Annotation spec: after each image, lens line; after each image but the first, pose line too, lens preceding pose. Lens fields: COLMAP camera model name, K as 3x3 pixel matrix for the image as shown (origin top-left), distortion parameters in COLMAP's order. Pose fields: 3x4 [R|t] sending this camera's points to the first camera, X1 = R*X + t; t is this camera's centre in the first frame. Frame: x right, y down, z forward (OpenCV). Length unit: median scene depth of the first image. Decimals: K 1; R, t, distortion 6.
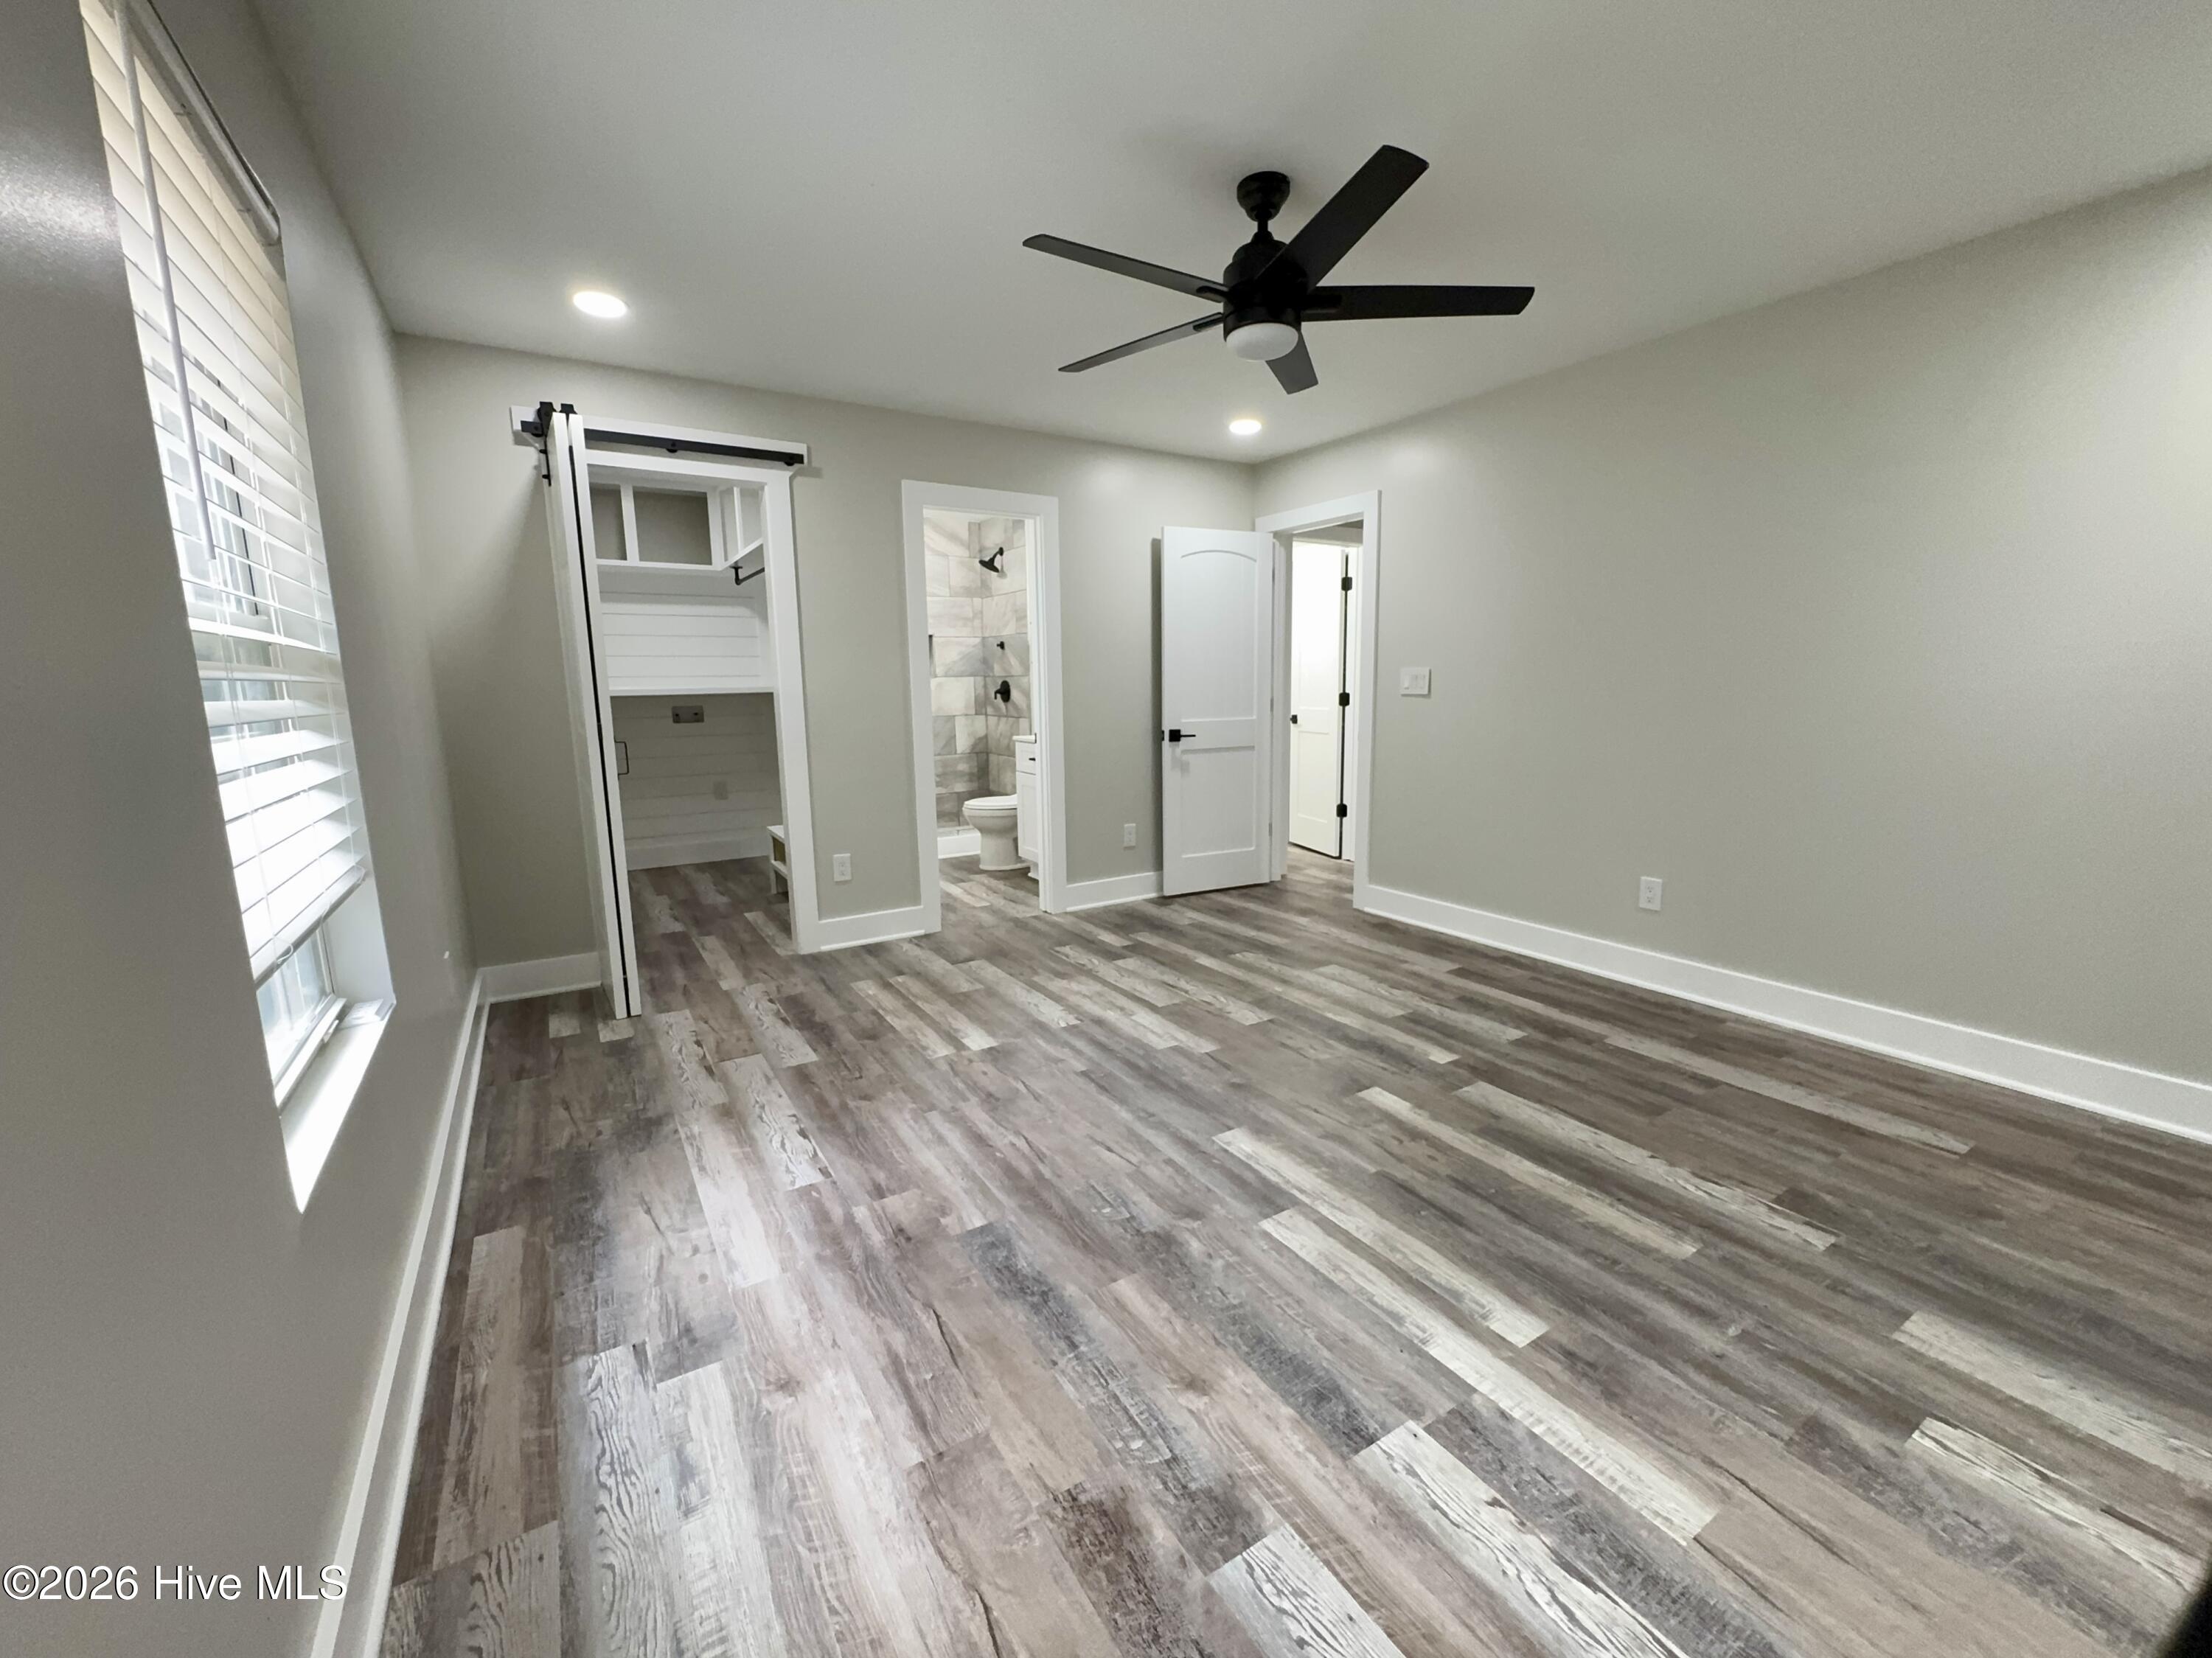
lens RADIAL K [[886.1, 0, 1103.0], [0, 886.1, 824.9], [0, 0, 1]] dist [-0.002545, 0.000084]
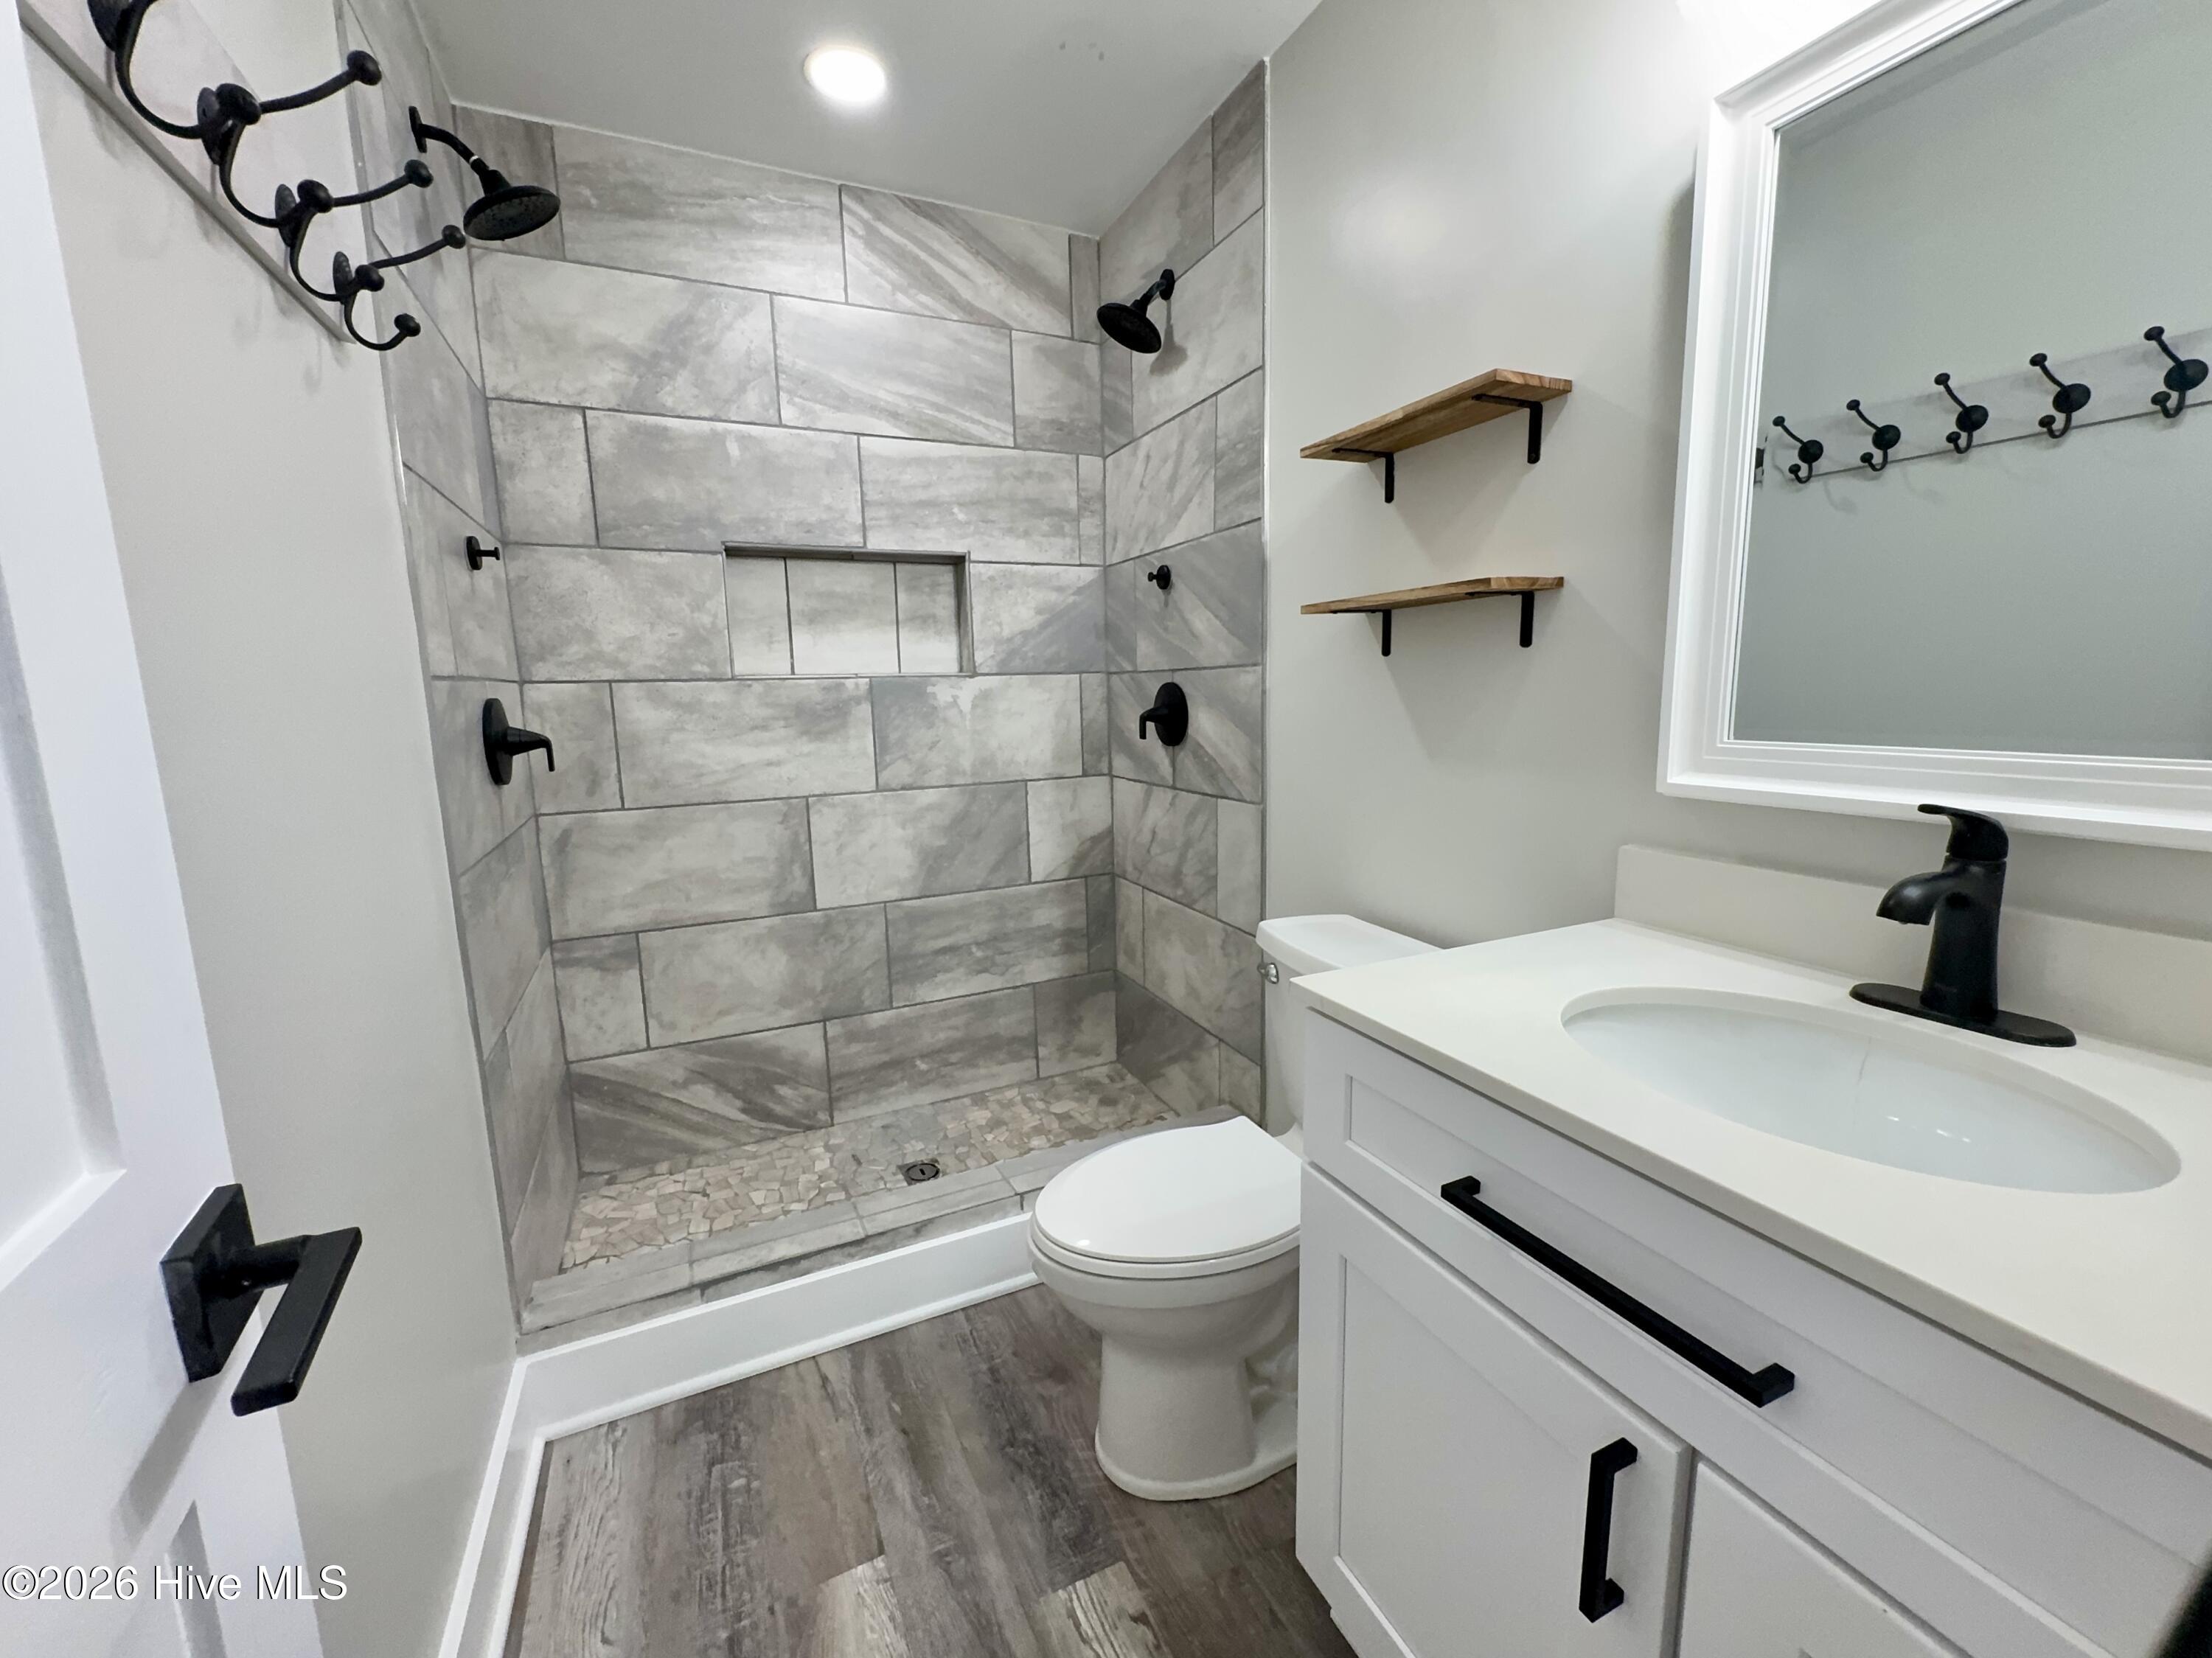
lens RADIAL K [[886.1, 0, 1103.0], [0, 886.1, 824.9], [0, 0, 1]] dist [-0.002545, 0.000084]
pose [[0.993437, 0.008365, -0.114075, -0.203000], [-0.009062, 0.999943, -0.005588, -0.222789], [0.114021, 0.006585, 0.993456, 1.381648]]
